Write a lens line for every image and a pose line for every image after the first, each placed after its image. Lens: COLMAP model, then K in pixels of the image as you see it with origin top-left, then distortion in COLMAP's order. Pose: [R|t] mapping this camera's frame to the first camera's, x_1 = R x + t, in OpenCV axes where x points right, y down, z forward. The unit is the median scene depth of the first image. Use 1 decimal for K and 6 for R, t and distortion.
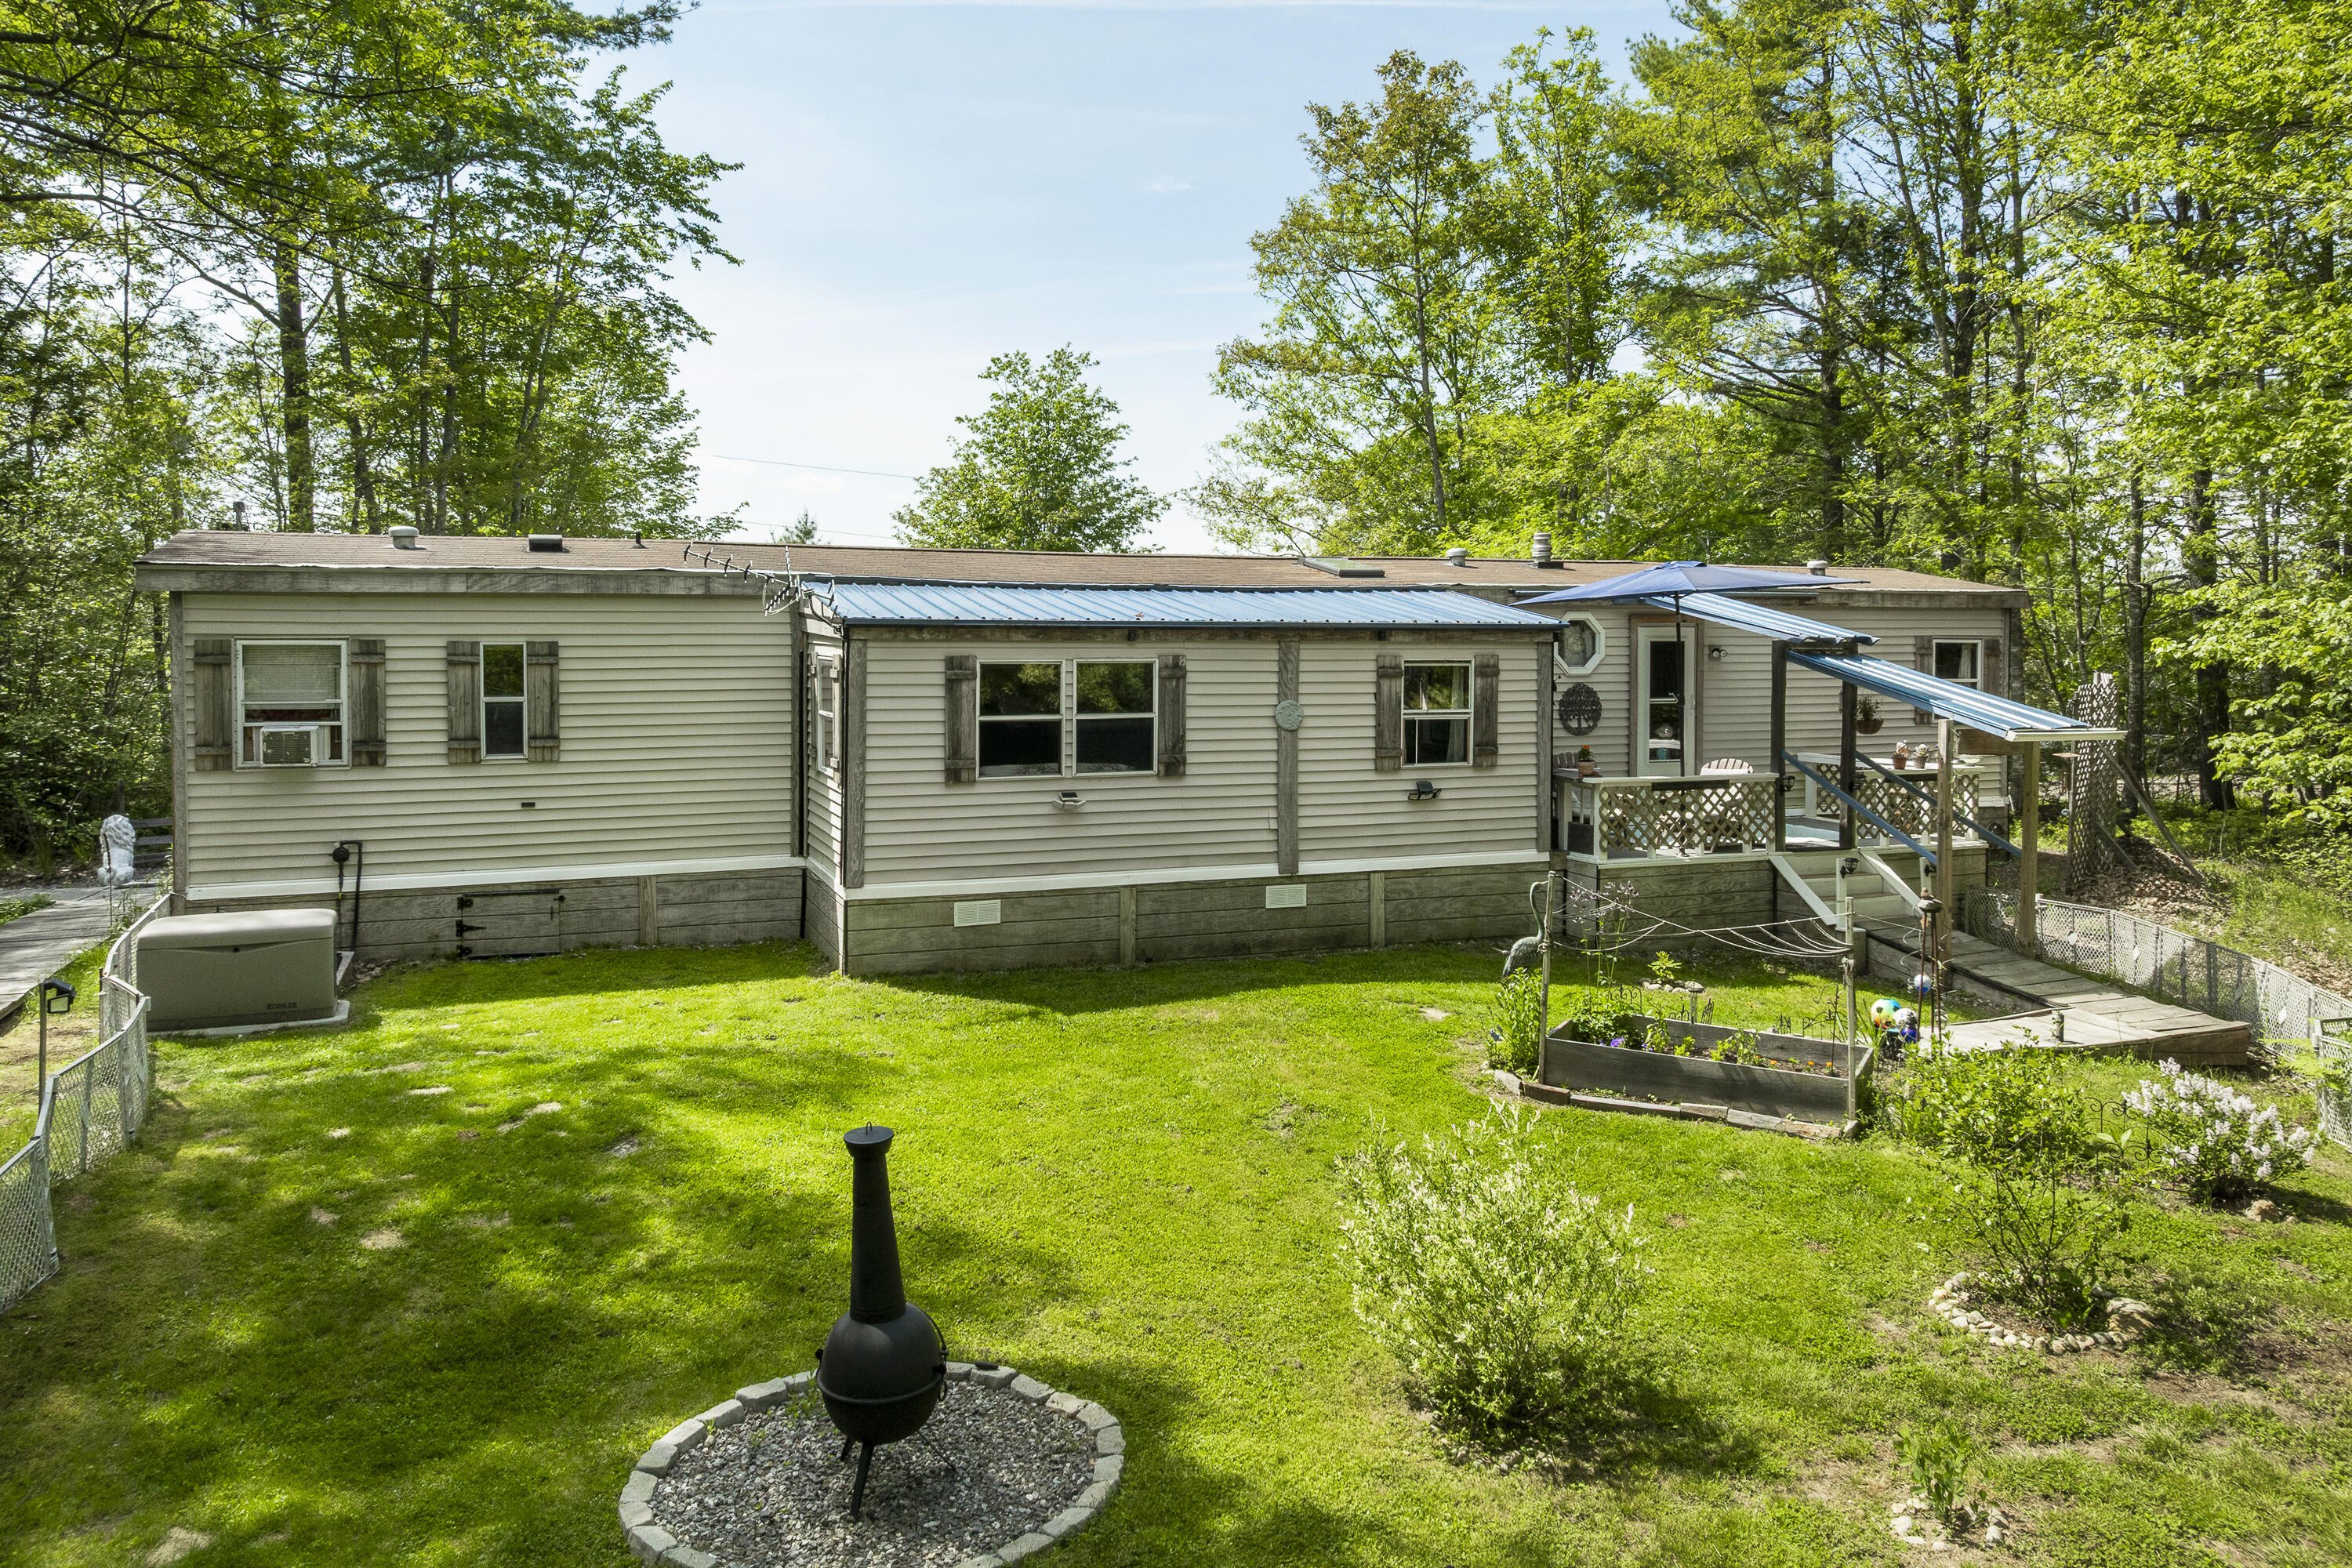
lens RADIAL K [[1646.2, 0, 1165.2], [0, 1646.2, 731.7], [0, 0, 1]] dist [-0.002351, -0.001528]
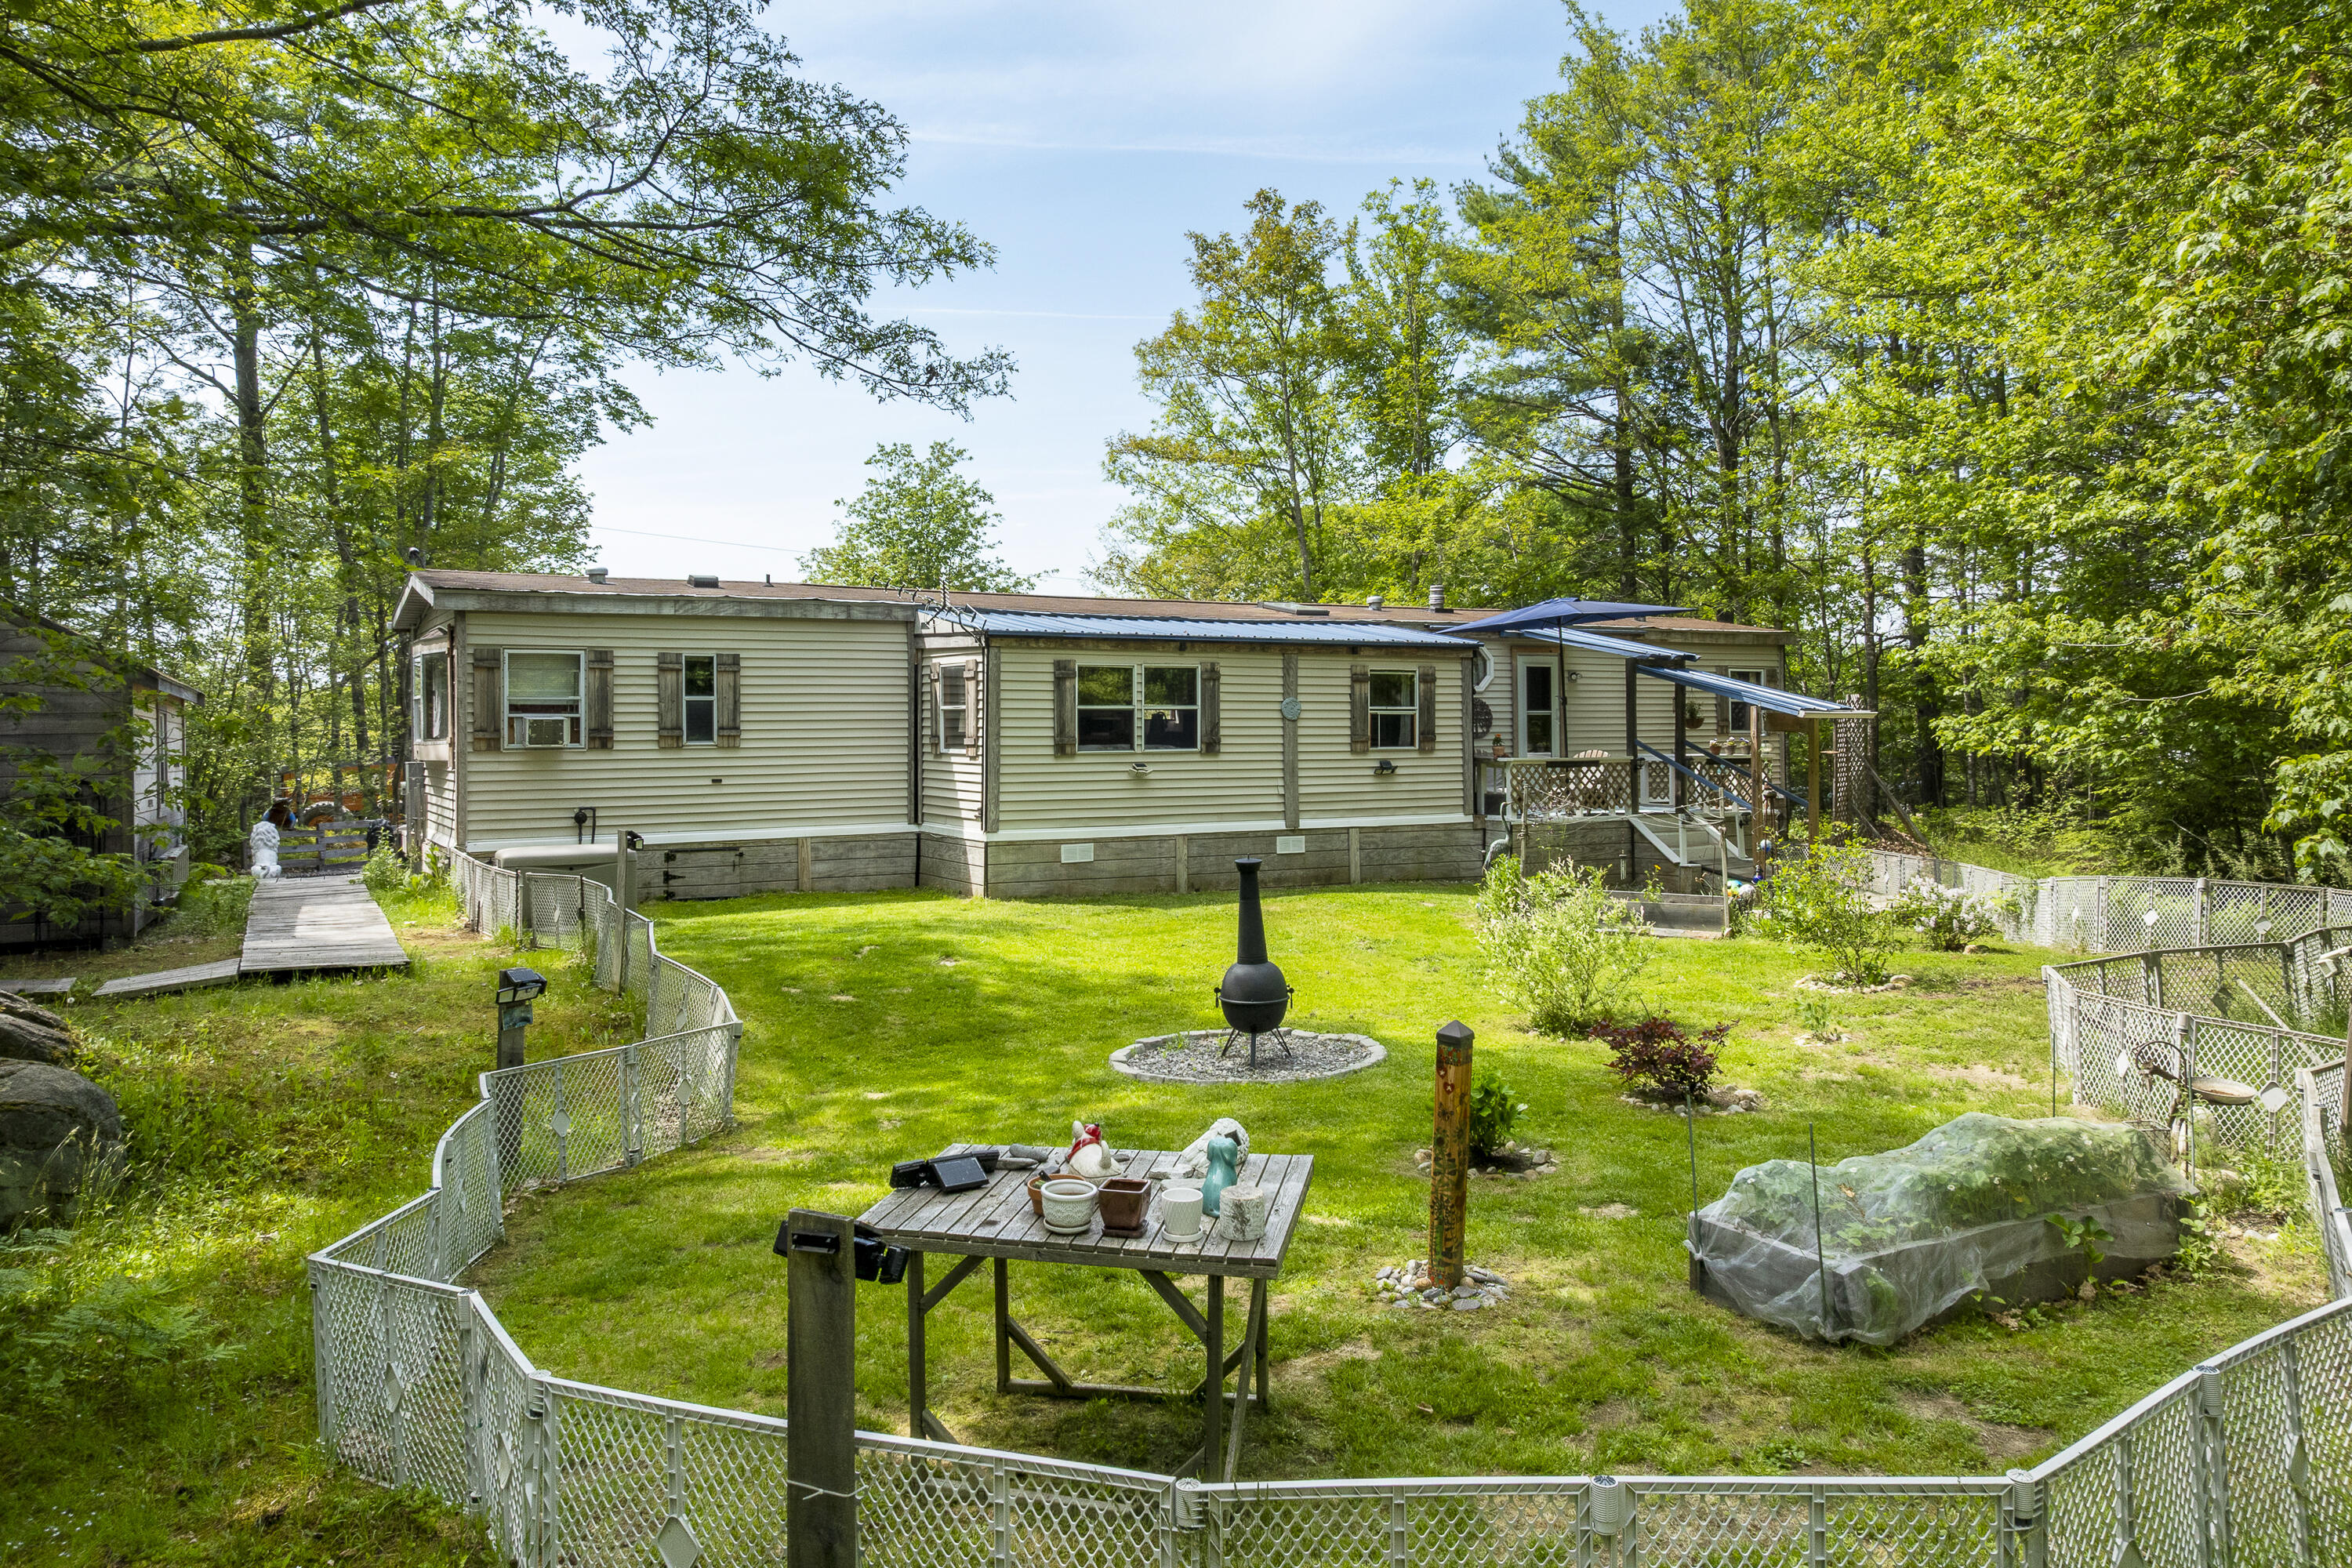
lens RADIAL K [[1640.0, 0, 1175.9], [0, 1640.0, 763.5], [0, 0, 1]] dist [0.007721, 0.000931]
pose [[0.990584, -0.012721, 0.136313, -0.155894], [0.017758, 0.999201, -0.035799, 0.062754], [-0.135749, 0.037883, 0.990019, -0.239329]]
